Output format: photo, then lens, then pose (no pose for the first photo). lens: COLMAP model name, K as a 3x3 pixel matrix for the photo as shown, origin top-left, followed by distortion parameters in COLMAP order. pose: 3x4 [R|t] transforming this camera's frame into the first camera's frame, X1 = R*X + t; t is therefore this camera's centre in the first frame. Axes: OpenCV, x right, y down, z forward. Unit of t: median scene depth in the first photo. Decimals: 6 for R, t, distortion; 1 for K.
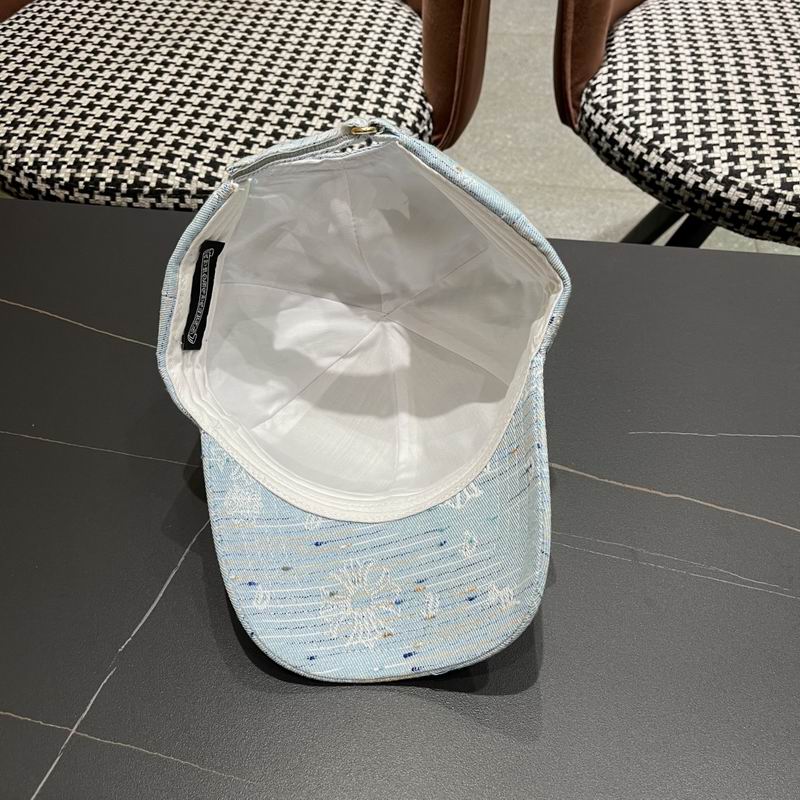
lens RADIAL K [[842.2, 0, 396.7], [0, 842.2, 401.1], [0, 0, 1]] dist [0.021072, 0.000000]
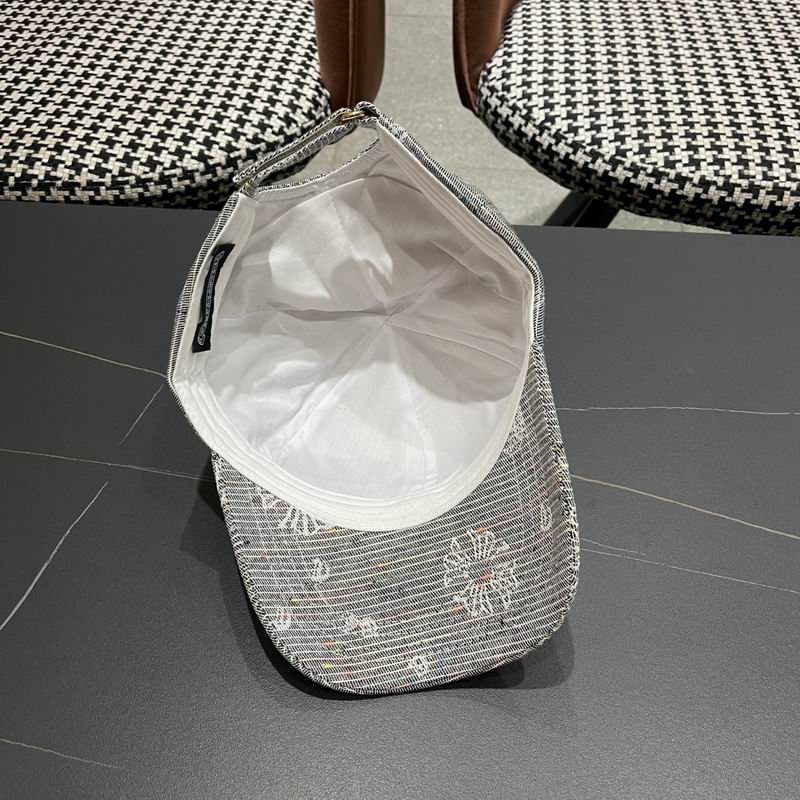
lens RADIAL K [[842.2, 0, 405.3], [0, 842.2, 402.9], [0, 0, 1]] dist [0.021072, 0.000000]
pose [[0.998492, -0.036358, 0.041136, 0.079429], [0.035581, 0.999177, 0.019481, 0.003209], [-0.041811, -0.017987, 0.998964, -0.012676]]
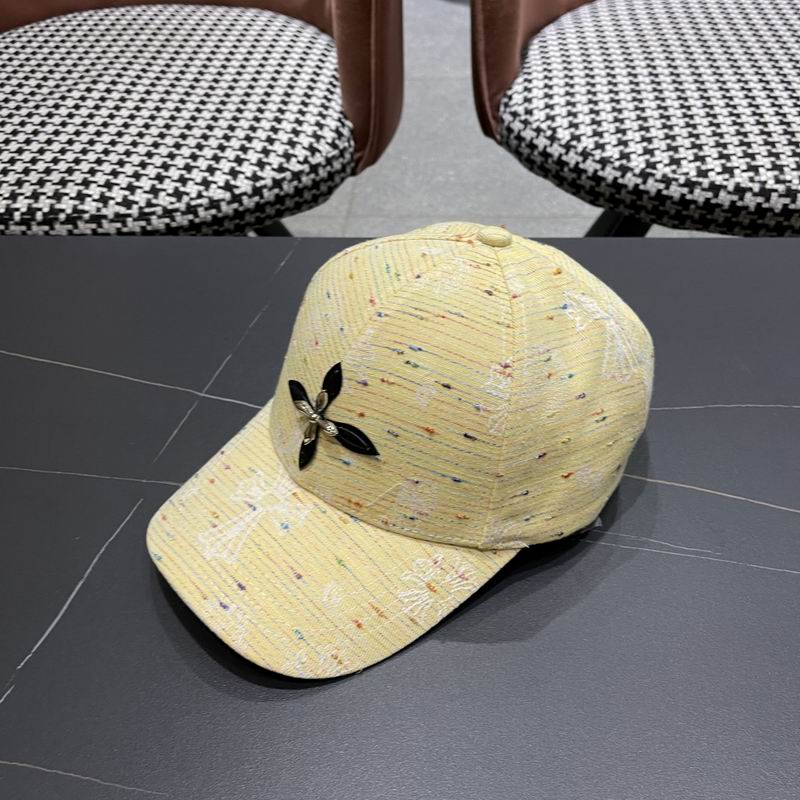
lens RADIAL K [[842.2, 0, 397.2], [0, 842.2, 403.4], [0, 0, 1]] dist [0.021072, 0.000000]
pose [[0.997385, -0.067633, 0.025477, 0.049013], [0.069232, 0.995263, -0.068257, 0.055777], [-0.020740, 0.069843, 0.997342, 0.020914]]
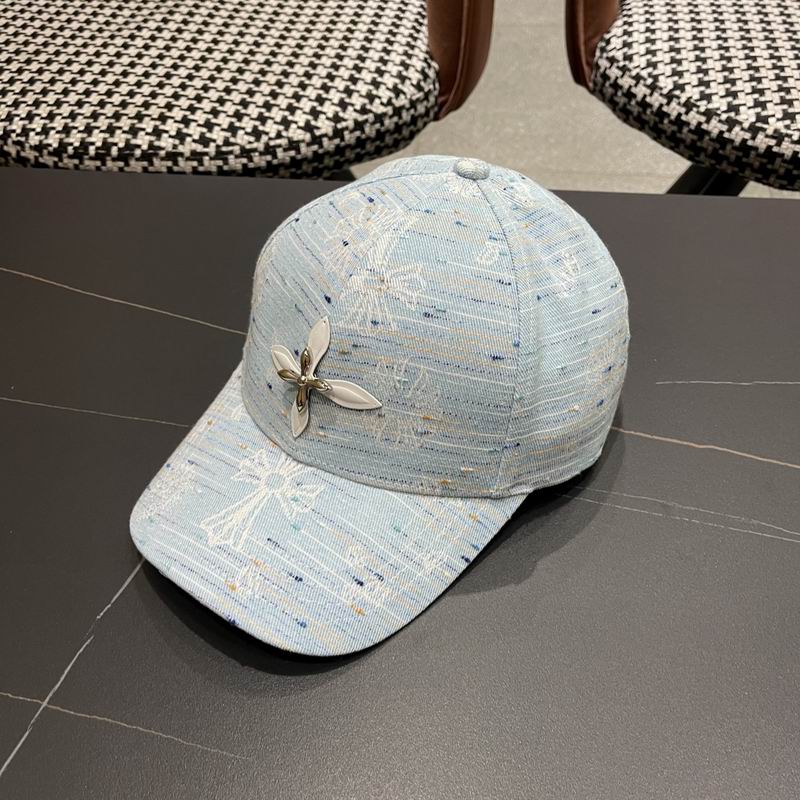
lens RADIAL K [[842.2, 0, 394.9], [0, 842.2, 403.2], [0, 0, 1]] dist [0.021072, 0.000000]
pose [[0.999544, -0.018459, -0.023908, 0.009679], [0.018015, 0.999663, -0.018666, 0.050250], [0.024244, 0.018227, 0.999540, 0.055319]]
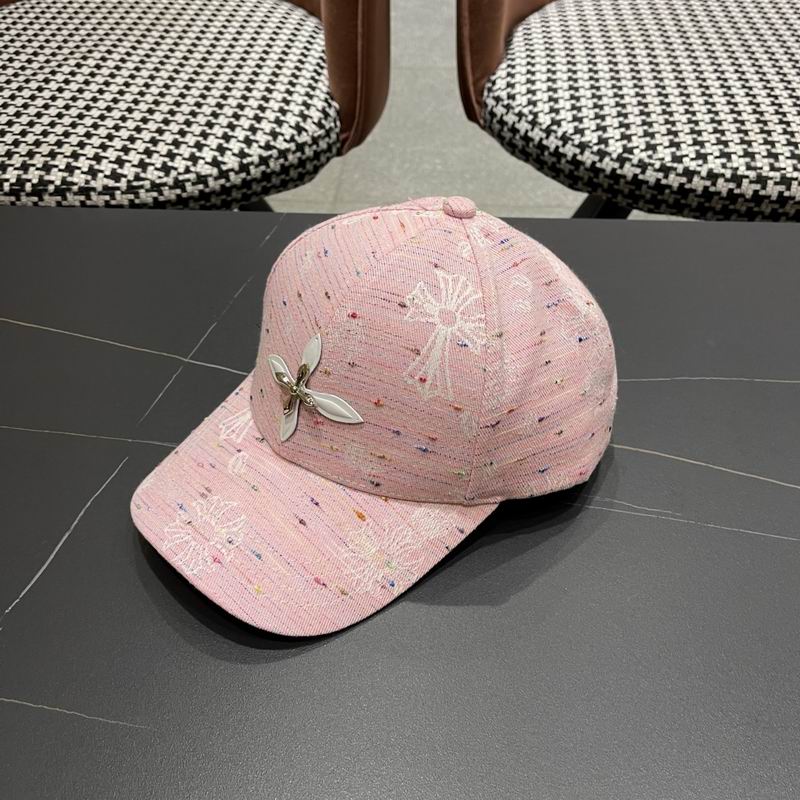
lens RADIAL K [[842.2, 0, 398.5], [0, 842.2, 404.9], [0, 0, 1]] dist [0.021072, 0.000000]
pose [[0.997713, -0.052135, 0.043022, 0.053234], [0.054616, 0.996783, -0.058661, 0.080201], [-0.039825, 0.060876, 0.997351, -0.002586]]
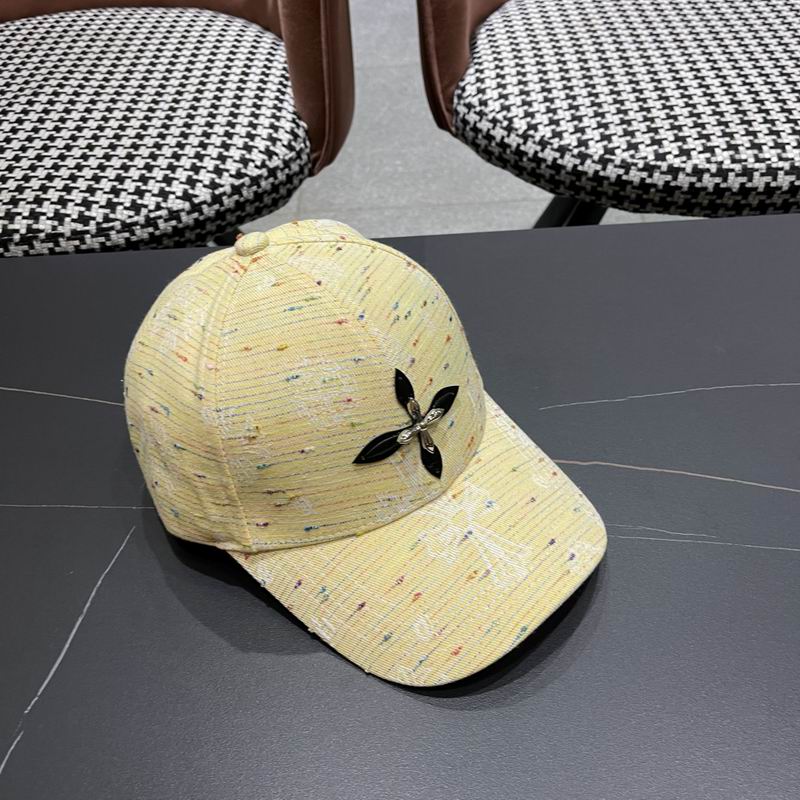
lens RADIAL K [[842.2, 0, 398.0], [0, 842.2, 407.7], [0, 0, 1]] dist [0.021072, 0.000000]
pose [[0.987101, -0.138826, 0.079741, 0.023678], [0.142475, 0.988905, -0.042036, 0.037984], [-0.073021, 0.052855, 0.995929, 0.023870]]
